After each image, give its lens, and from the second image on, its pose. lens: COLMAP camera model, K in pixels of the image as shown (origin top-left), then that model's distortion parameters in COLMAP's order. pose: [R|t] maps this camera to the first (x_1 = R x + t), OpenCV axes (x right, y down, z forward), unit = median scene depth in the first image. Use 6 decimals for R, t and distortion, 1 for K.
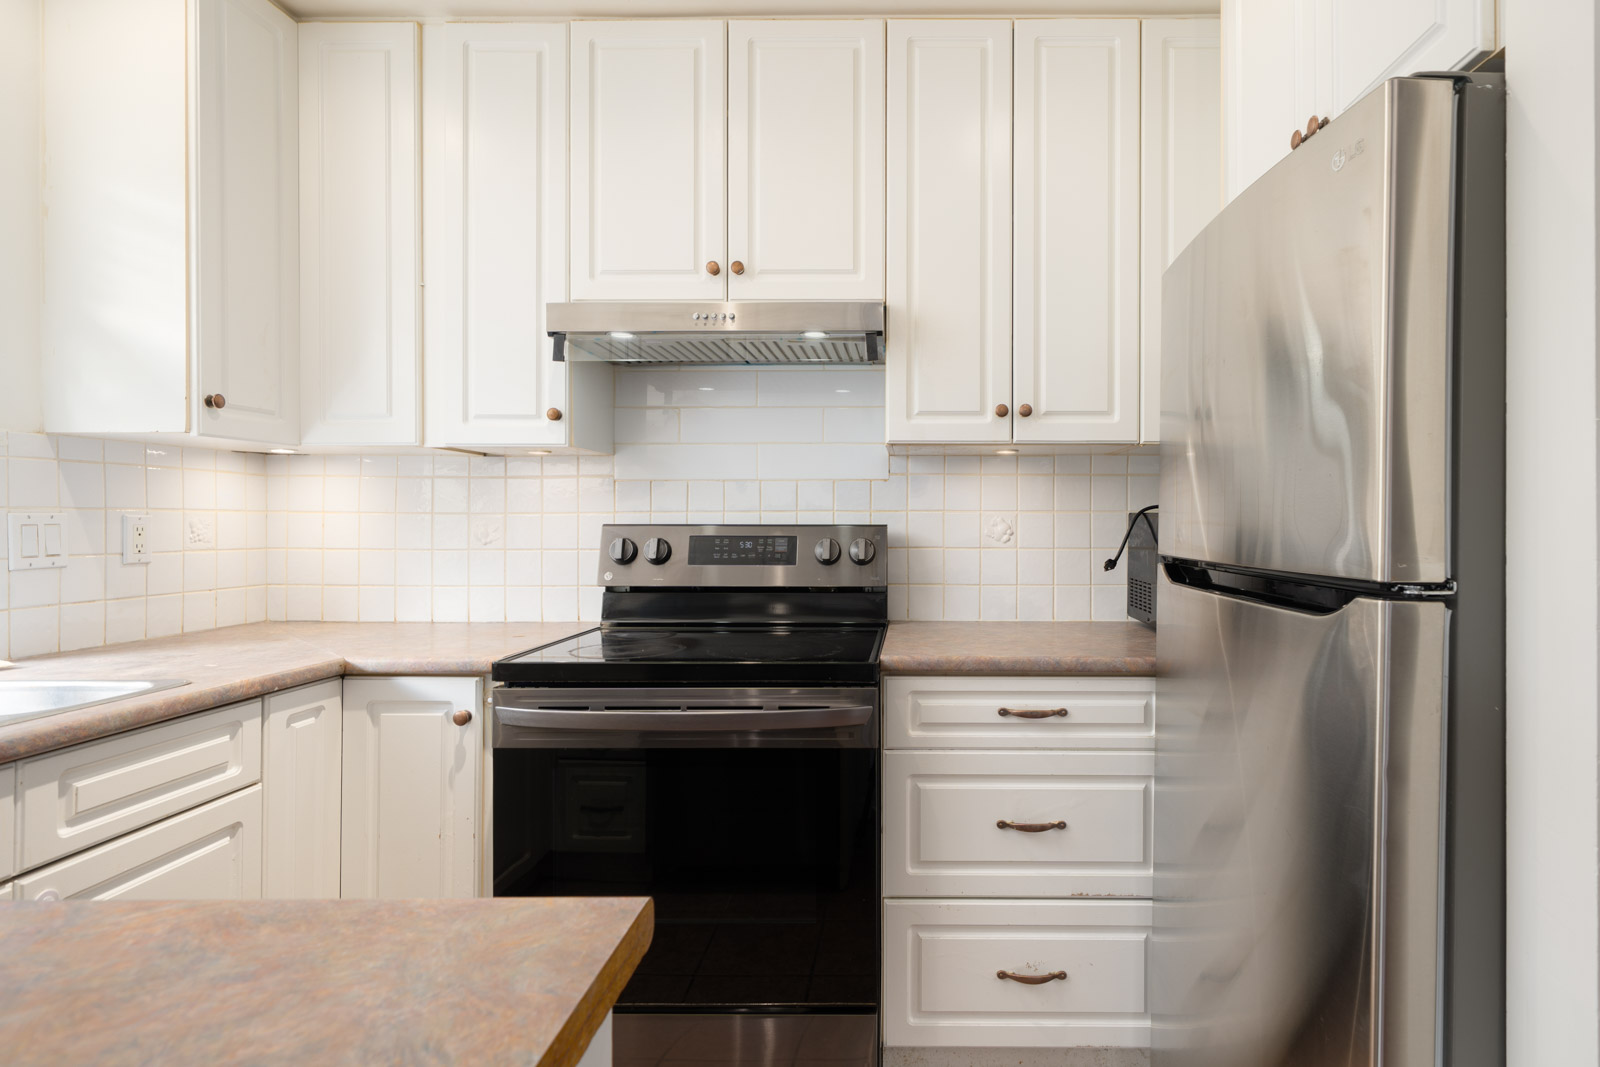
lens RADIAL K [[845.9, 0, 898.2], [0, 845.9, 521.5], [0, 0, 1]] dist [0.000680, 0.000746]
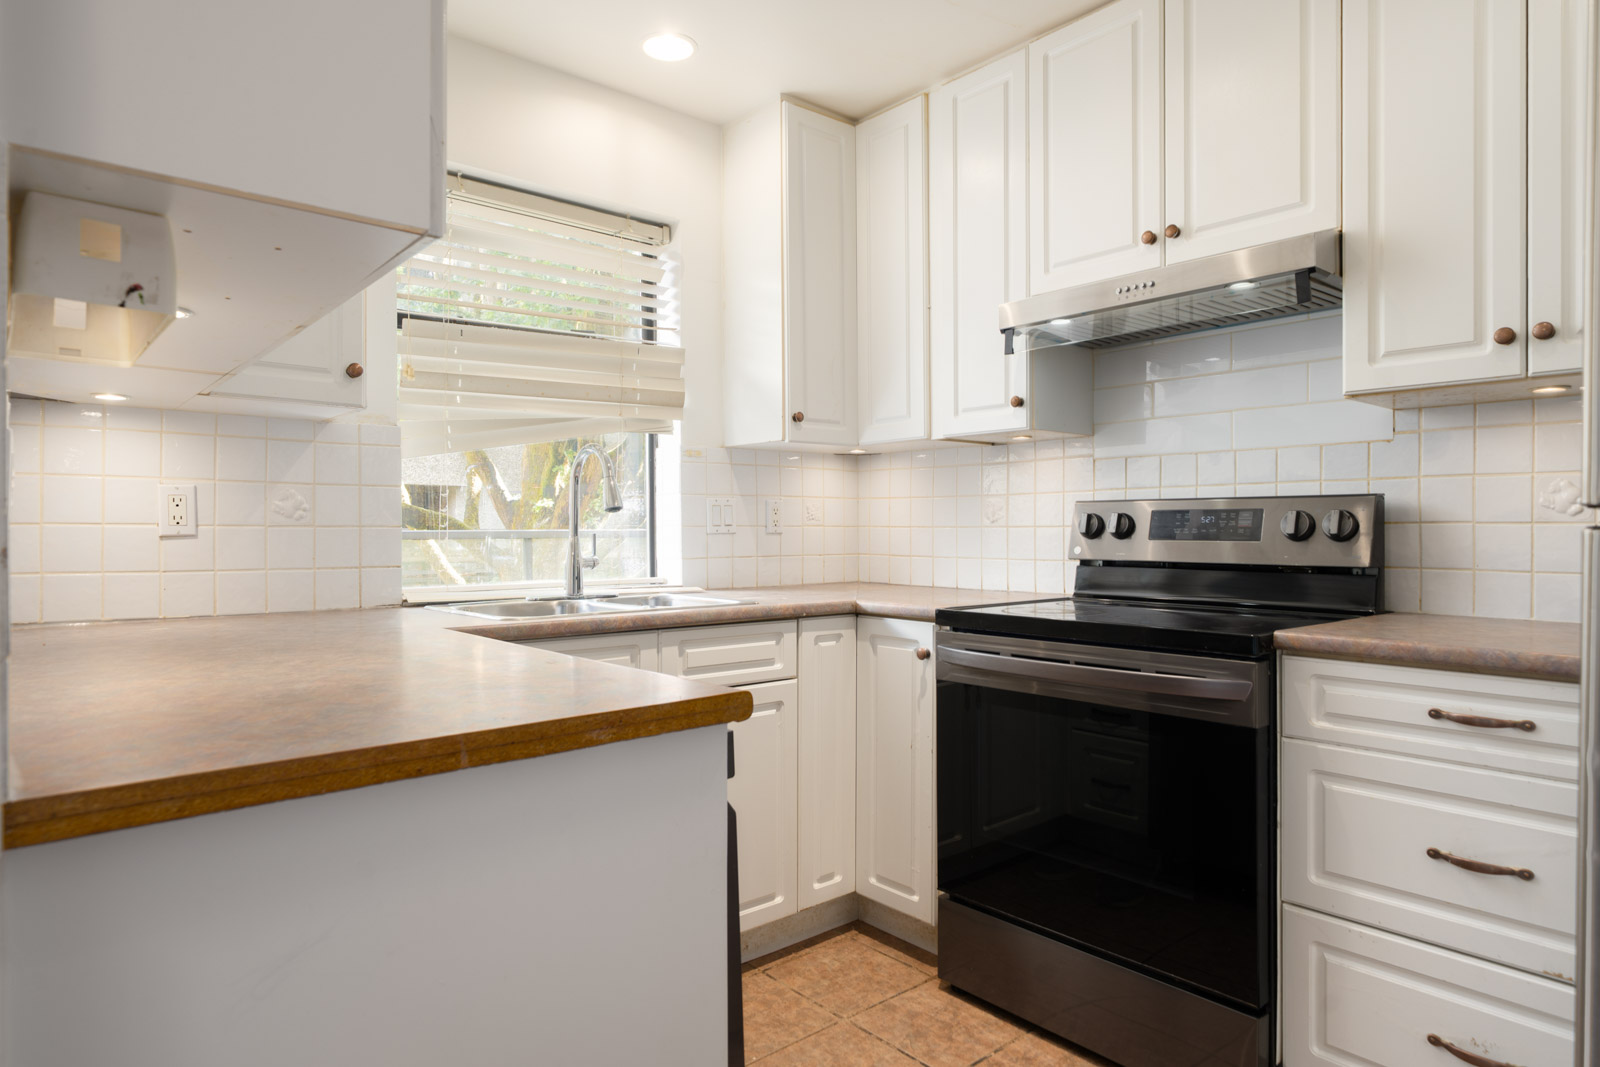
lens RADIAL K [[930.9, 0, 805.5], [0, 930.9, 532.2], [0, 0, 1]] dist [0.000376, 0.000008]
pose [[0.665505, 0.000835, -0.746393, 0.340390], [0.002650, 0.999990, 0.003482, 0.042545], [0.746389, -0.004295, 0.665496, -0.030458]]
